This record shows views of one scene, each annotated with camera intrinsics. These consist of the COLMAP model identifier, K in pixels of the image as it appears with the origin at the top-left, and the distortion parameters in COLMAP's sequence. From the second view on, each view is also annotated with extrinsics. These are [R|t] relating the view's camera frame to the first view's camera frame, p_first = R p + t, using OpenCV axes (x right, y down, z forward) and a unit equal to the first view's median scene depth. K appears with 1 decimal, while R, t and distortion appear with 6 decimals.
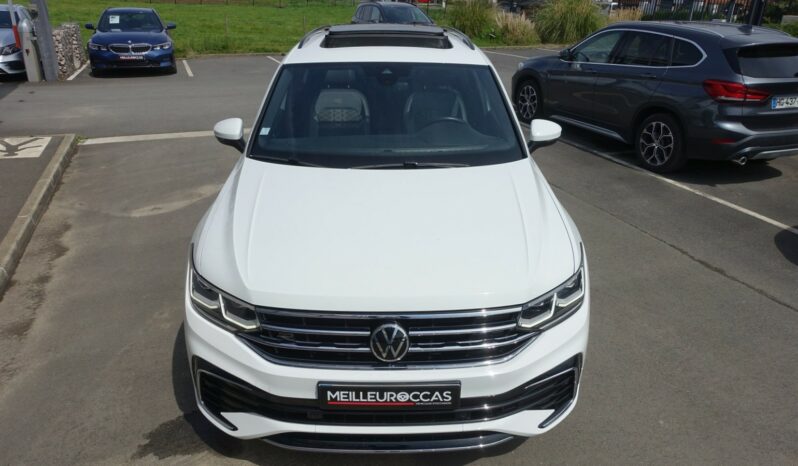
lens RADIAL K [[574.2, 0, 399.0], [0, 574.2, 233.0], [0, 0, 1]] dist [-0.005790, -0.003222]
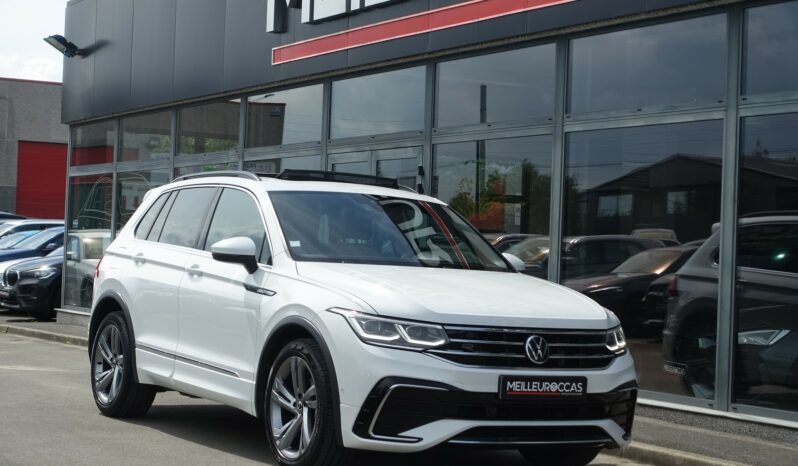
lens RADIAL K [[1585.9, 0, 399.0], [0, 1585.9, 233.0], [0, 0, 1]] dist [-0.022816, -0.026515]
pose [[0.861473, 0.051247, 0.505212, -2.077717], [0.156537, 0.919645, -0.360208, 1.166645], [-0.483075, 0.389394, 0.784226, -1.769945]]
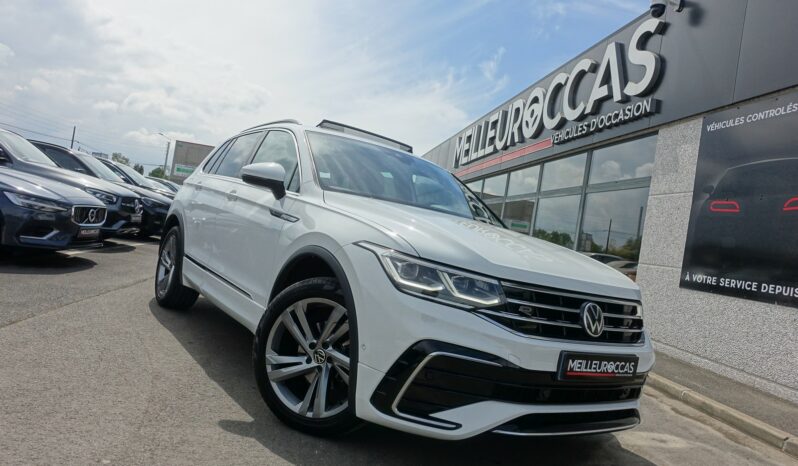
lens RADIAL K [[558.2, 0, 399.0], [0, 558.2, 233.0], [0, 0, 1]] dist [-0.004947, -0.001597]
pose [[0.808895, 0.151109, 0.568203, -0.944893], [0.063999, 0.938038, -0.340572, 0.365058], [-0.584460, 0.311852, 0.749103, 0.319107]]
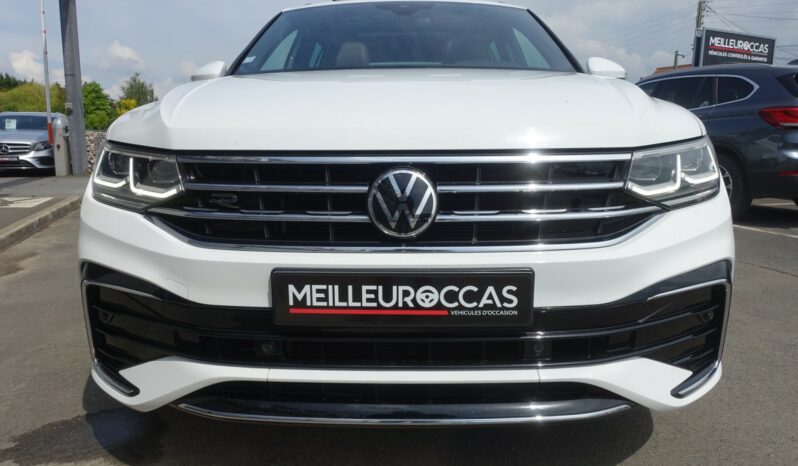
lens RADIAL K [[558.2, 0, 399.0], [0, 558.2, 233.0], [0, 0, 1]] dist [-0.004947, -0.001597]
pose [[0.999142, -0.007953, -0.040641, 0.001976], [-0.001864, 0.971752, -0.235997, 0.332562], [0.041369, 0.235870, 0.970904, 0.450840]]
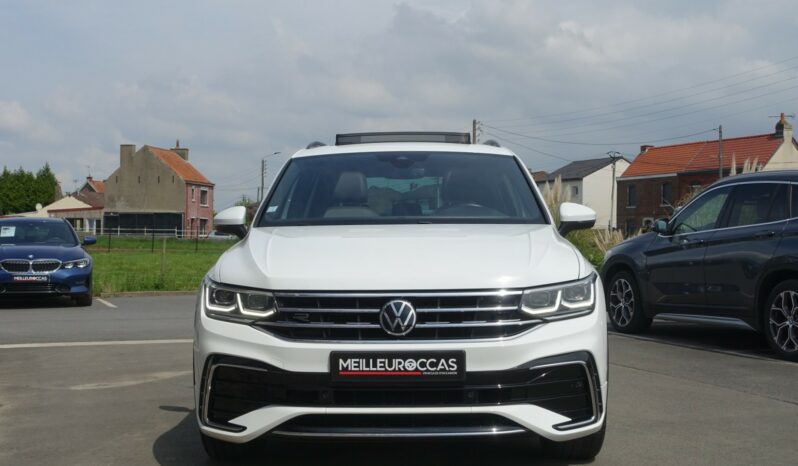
lens RADIAL K [[1111.7, 0, 399.0], [0, 1111.7, 233.0], [0, 0, 1]] dist [-0.023157, -0.059496]
pose [[0.998932, -0.018926, -0.042147, 0.072300], [0.000502, 0.916642, -0.399708, 0.833991], [0.046199, 0.399260, 0.915673, -0.918199]]
